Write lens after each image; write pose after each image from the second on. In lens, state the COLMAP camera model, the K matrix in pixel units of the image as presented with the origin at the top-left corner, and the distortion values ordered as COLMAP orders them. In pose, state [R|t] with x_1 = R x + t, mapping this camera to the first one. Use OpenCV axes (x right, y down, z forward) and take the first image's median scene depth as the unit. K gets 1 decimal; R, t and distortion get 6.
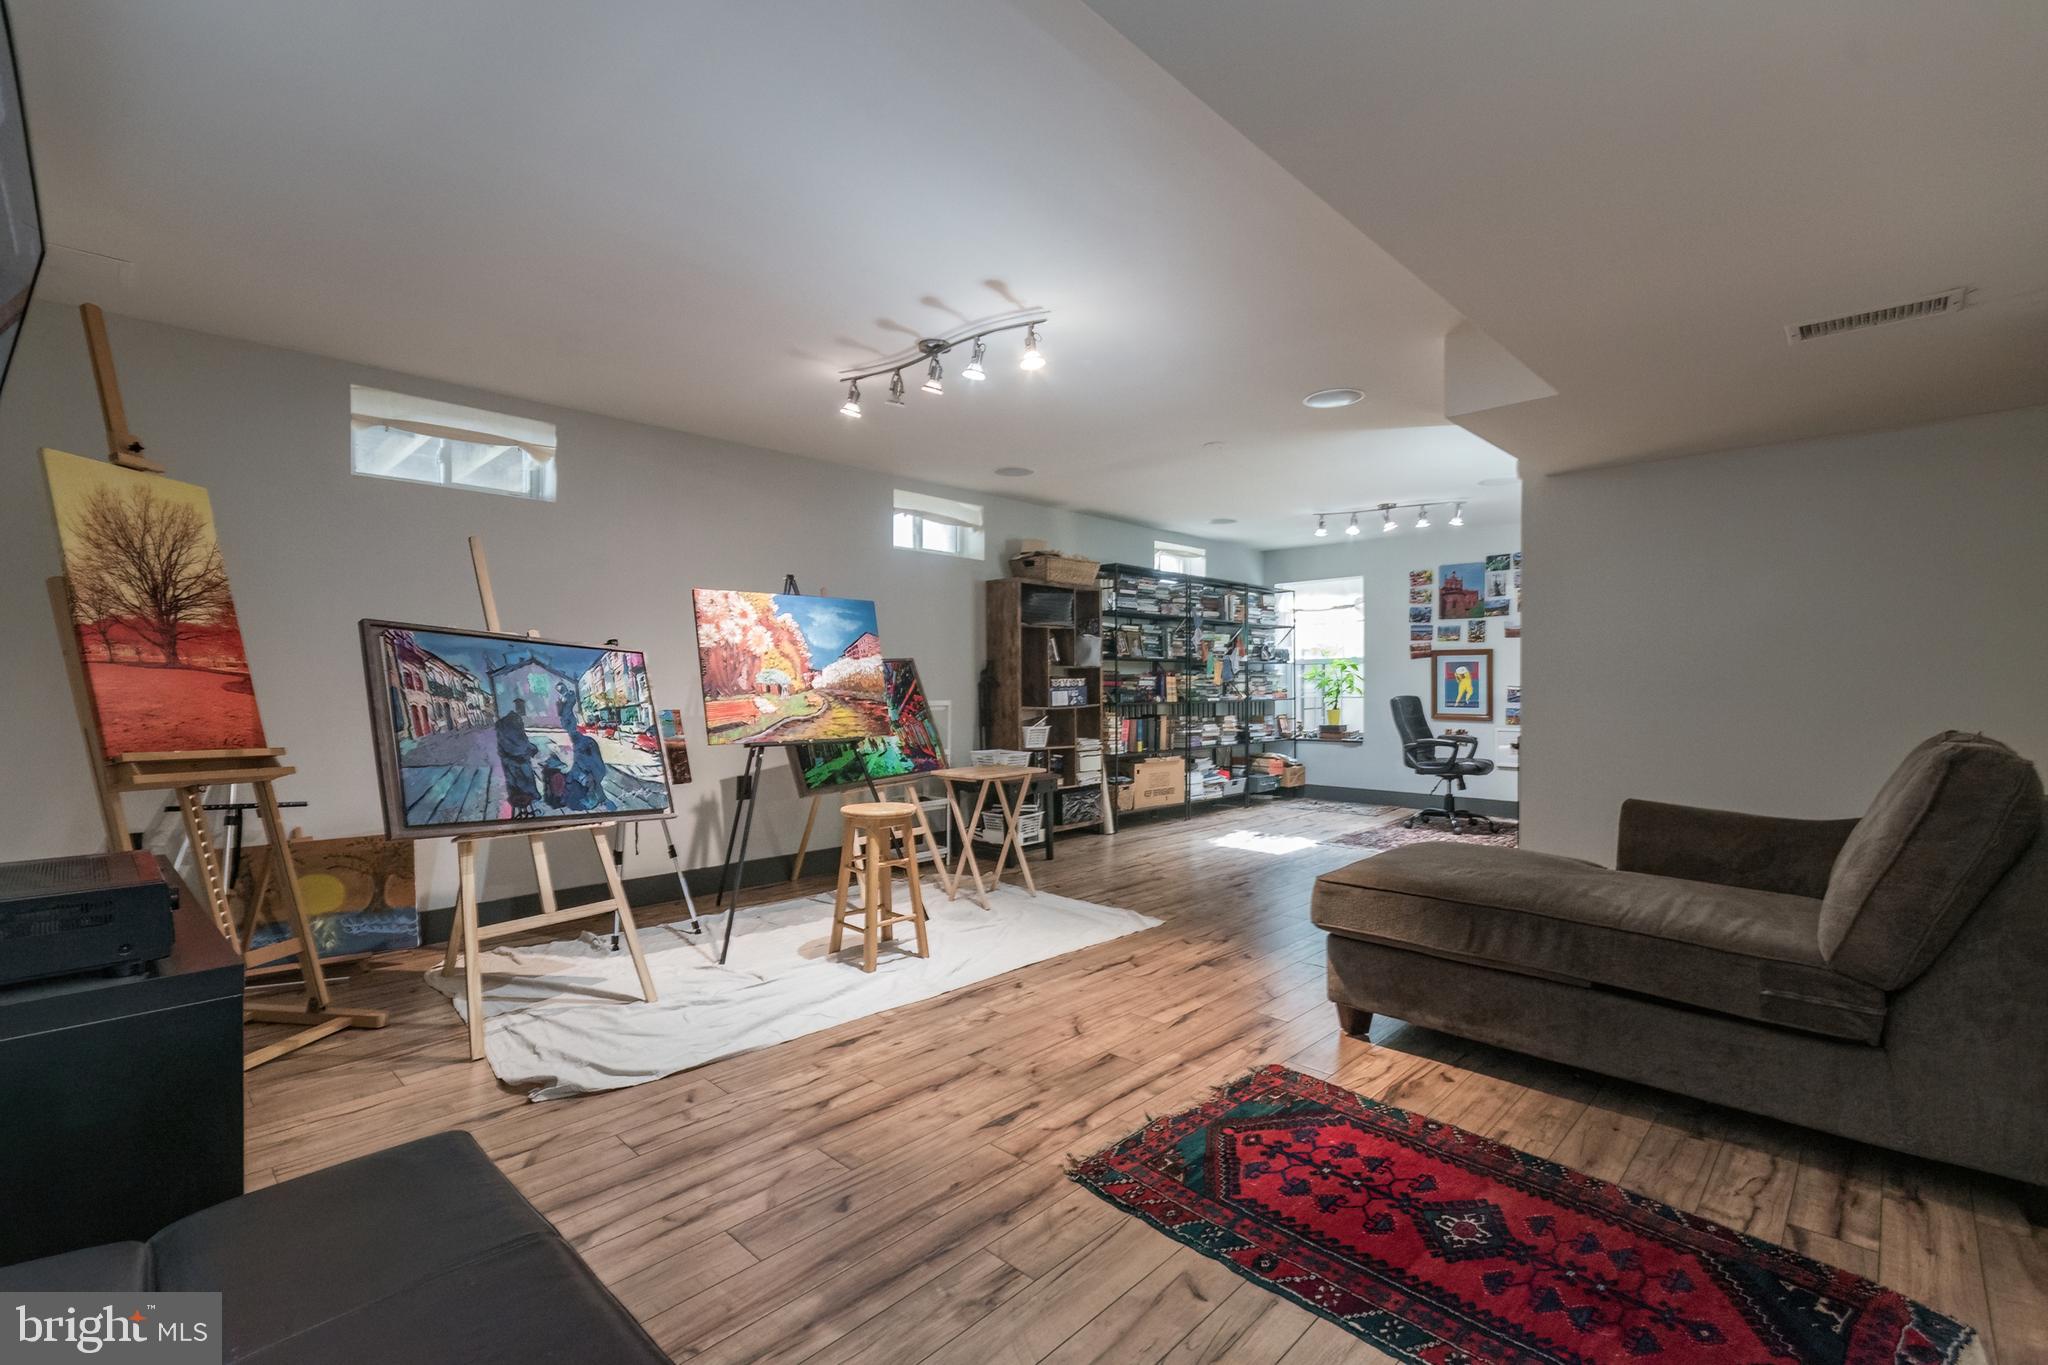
lens RADIAL K [[904.8, 0, 1060.5], [0, 904.8, 681.0], [0, 0, 1]] dist [-0.000238, -0.000059]
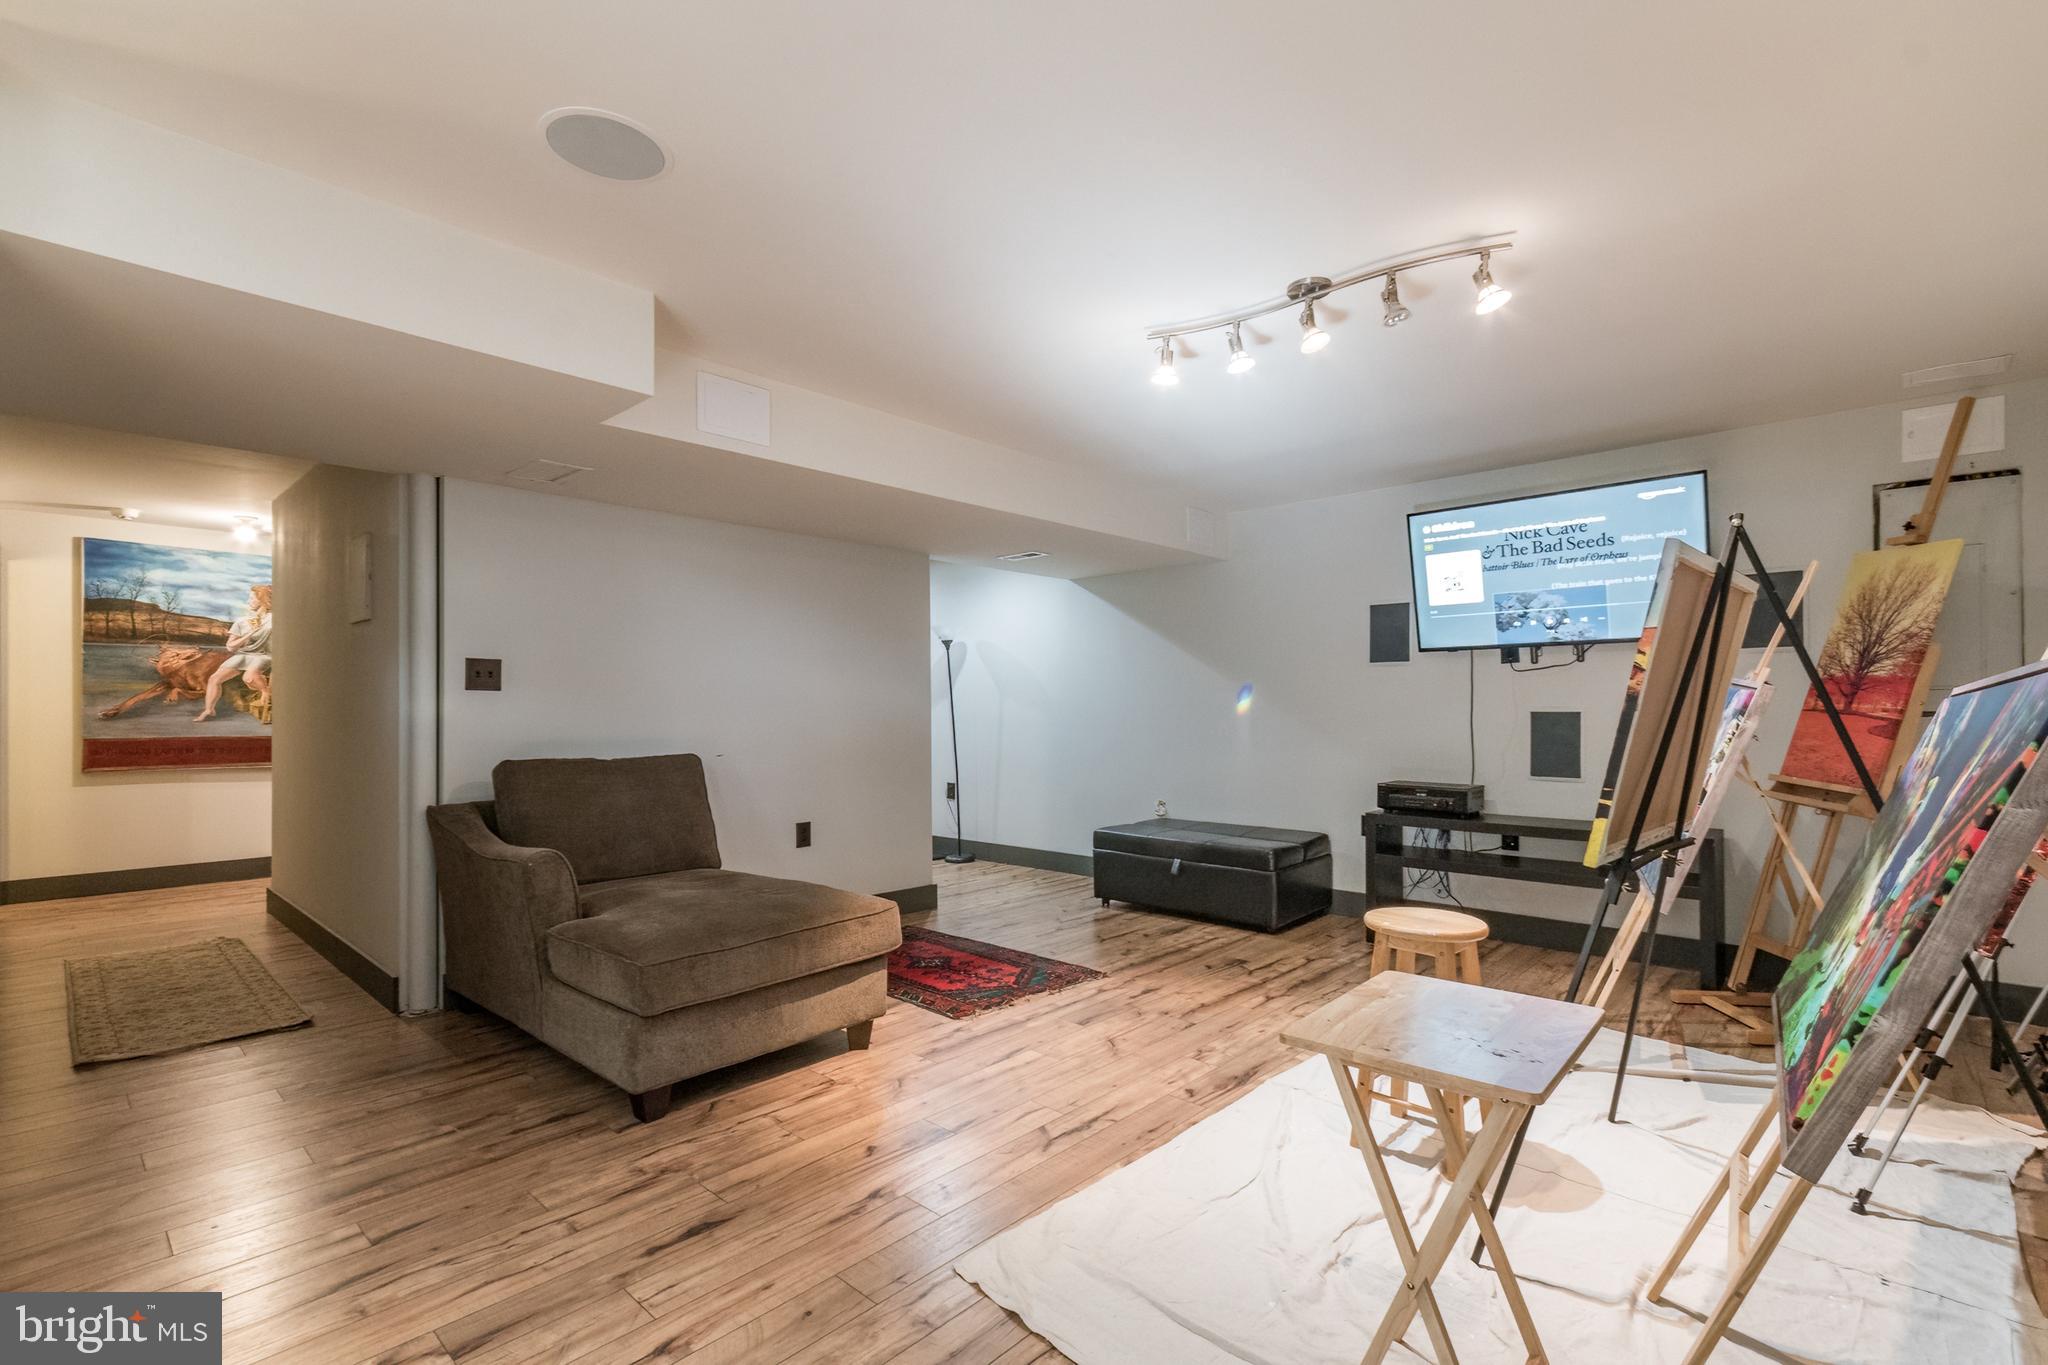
lens RADIAL K [[955.2, 0, 1025.1], [0, 955.2, 698.3], [0, 0, 1]] dist [0.000444, 0.000072]
pose [[-0.999888, 0.002495, 0.014765, 0.081354], [0.002295, 0.999906, -0.013554, -0.014817], [-0.014797, -0.013518, -0.999799, 1.664991]]
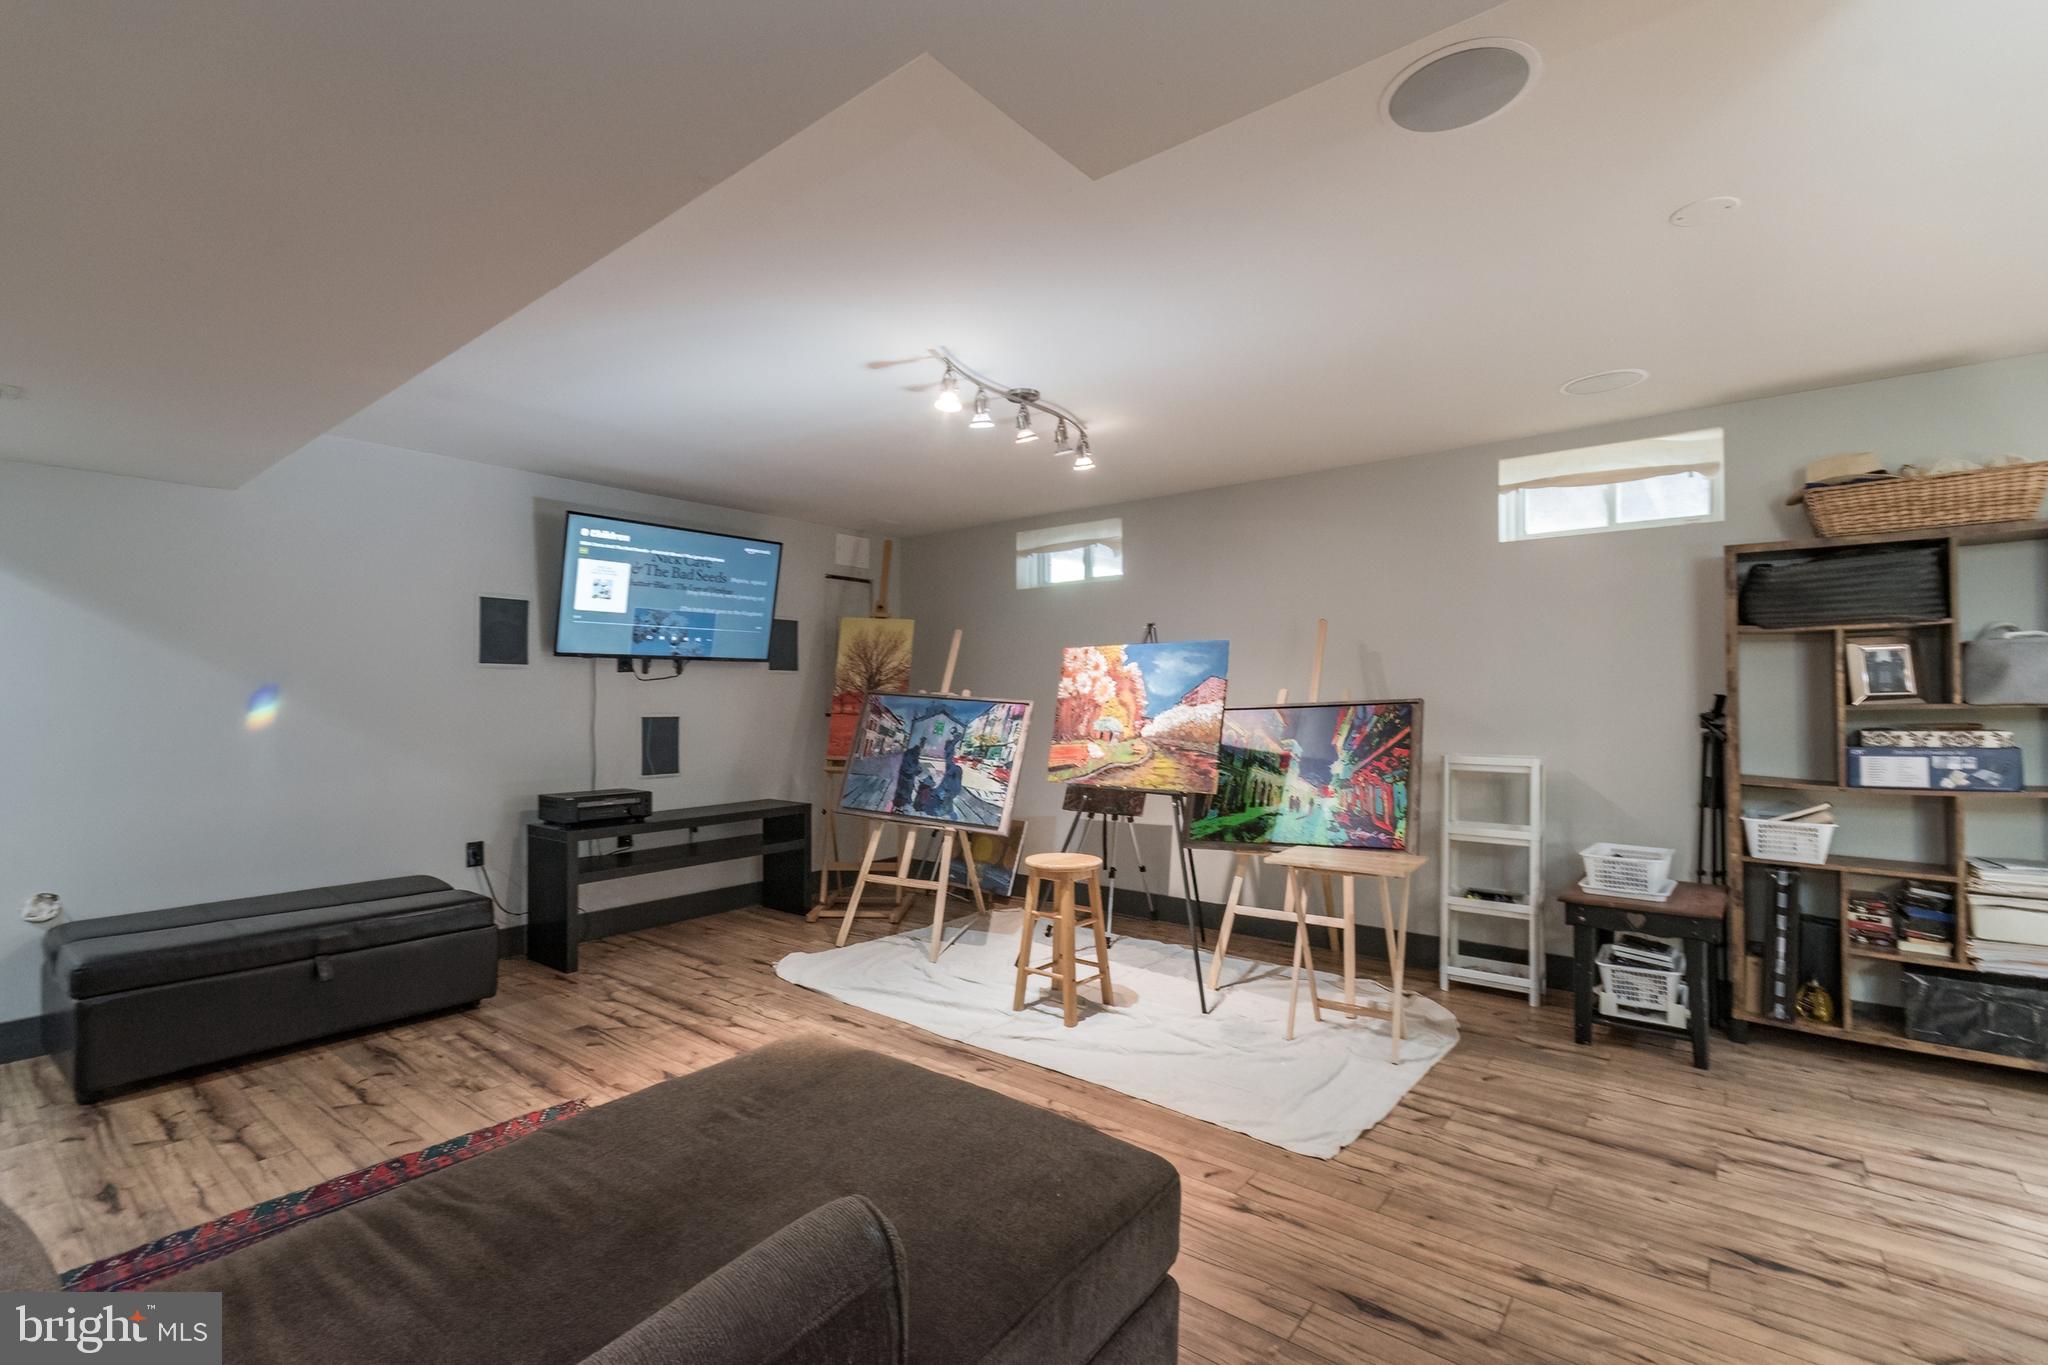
lens RADIAL K [[915.6, 0, 1001.9], [0, 915.6, 689.0], [0, 0, 1]] dist [0.002197, 0.000596]
pose [[0.058865, -0.009614, -0.998220, 0.785172], [0.005131, 0.999943, -0.009328, -0.038423], [0.998253, -0.004573, 0.058911, 0.849109]]
